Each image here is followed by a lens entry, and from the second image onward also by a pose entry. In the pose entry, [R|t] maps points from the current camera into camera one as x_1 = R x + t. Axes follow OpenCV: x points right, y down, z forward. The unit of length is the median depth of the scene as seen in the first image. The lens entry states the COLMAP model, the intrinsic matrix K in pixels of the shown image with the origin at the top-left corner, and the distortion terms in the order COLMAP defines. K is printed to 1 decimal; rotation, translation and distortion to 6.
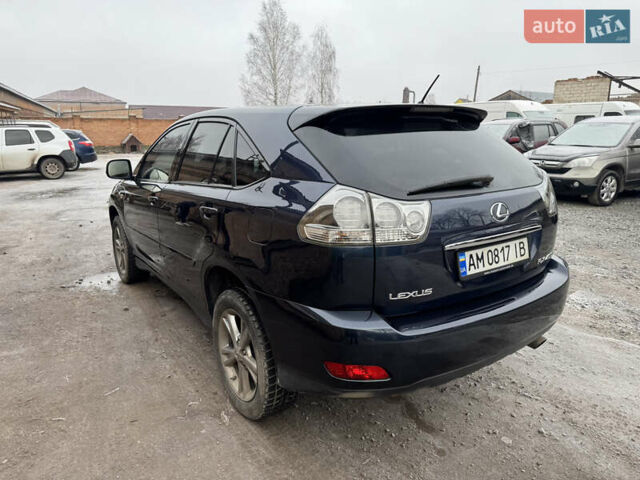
lens RADIAL K [[454.3, 0, 318.3], [0, 454.3, 237.1], [0, 0, 1]] dist [0.033855, -0.040182]
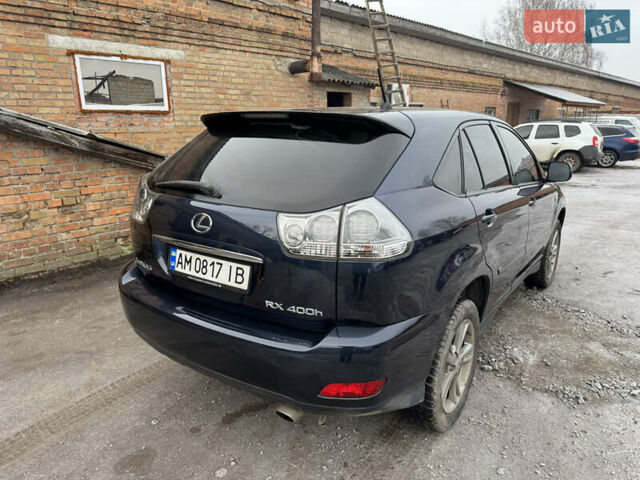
lens RADIAL K [[454.3, 0, 325.0], [0, 454.3, 239.5], [0, 0, 1]] dist [0.033855, -0.040182]
pose [[0.345979, 0.235280, -0.908263, 1.328250], [-0.218403, 0.961651, 0.165914, -0.229547], [0.912468, 0.140965, 0.384097, 0.839163]]
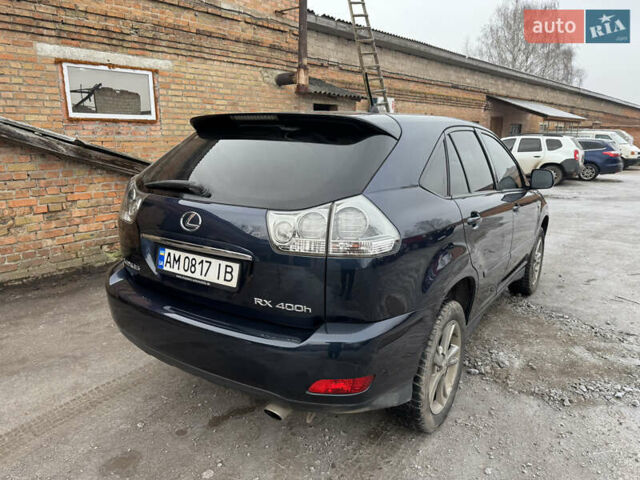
lens RADIAL K [[454.3, 0, 318.7], [0, 454.3, 239.7], [0, 0, 1]] dist [0.033855, -0.040182]
pose [[0.362042, 0.210788, -0.908017, 1.340965], [-0.223920, 0.965241, 0.134792, -0.201088], [0.904868, 0.154523, 0.396657, 0.833767]]
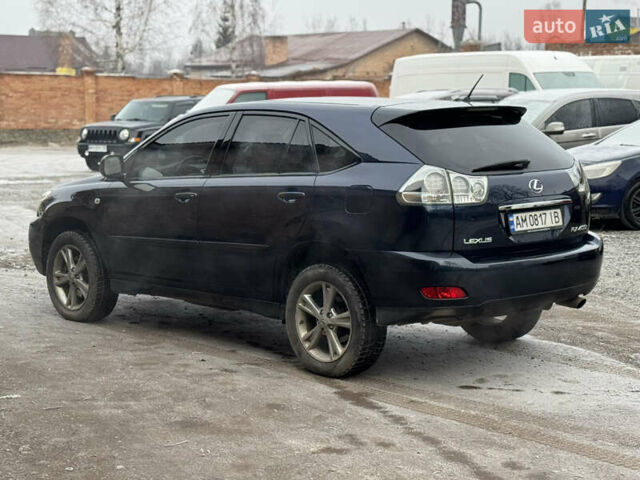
lens RADIAL K [[1456.2, 0, 319.5], [0, 1456.2, 242.8], [0, 0, 1]] dist [0.034453, 0.000000]
pose [[0.984746, -0.017236, 0.173144, -0.941973], [0.038235, 0.992195, -0.118688, 0.574155], [-0.169746, 0.123497, 0.977719, -2.957178]]
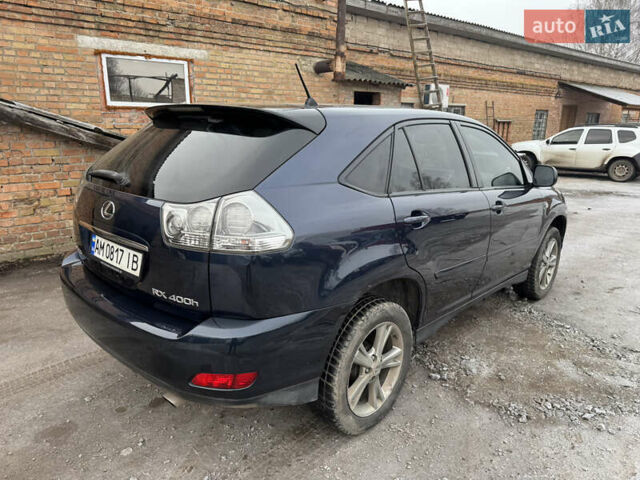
lens RADIAL K [[454.3, 0, 318.1], [0, 454.3, 240.3], [0, 0, 1]] dist [0.033855, -0.040182]
pose [[0.217345, 0.248623, -0.943900, 1.421065], [-0.242085, 0.950534, 0.194627, -0.290754], [0.945598, 0.186203, 0.266782, 1.138878]]
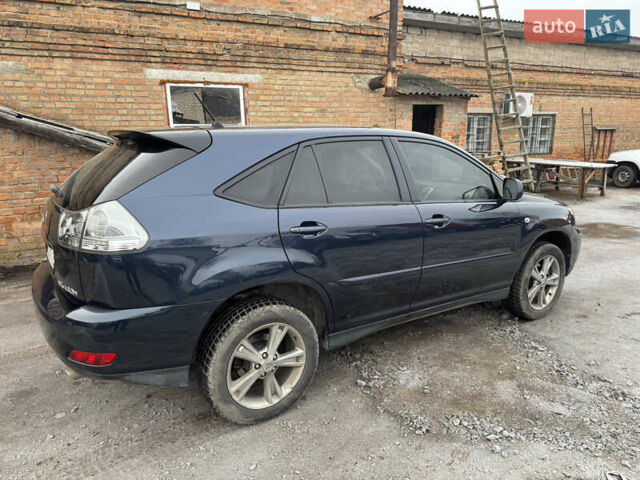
lens RADIAL K [[454.3, 0, 320.0], [0, 454.3, 239.0], [0, 0, 1]] dist [0.033855, -0.040182]
pose [[-0.011590, 0.221616, -0.975065, 1.584955], [-0.221681, 0.950296, 0.218622, -0.427516], [0.975050, 0.218687, 0.038115, 1.649126]]
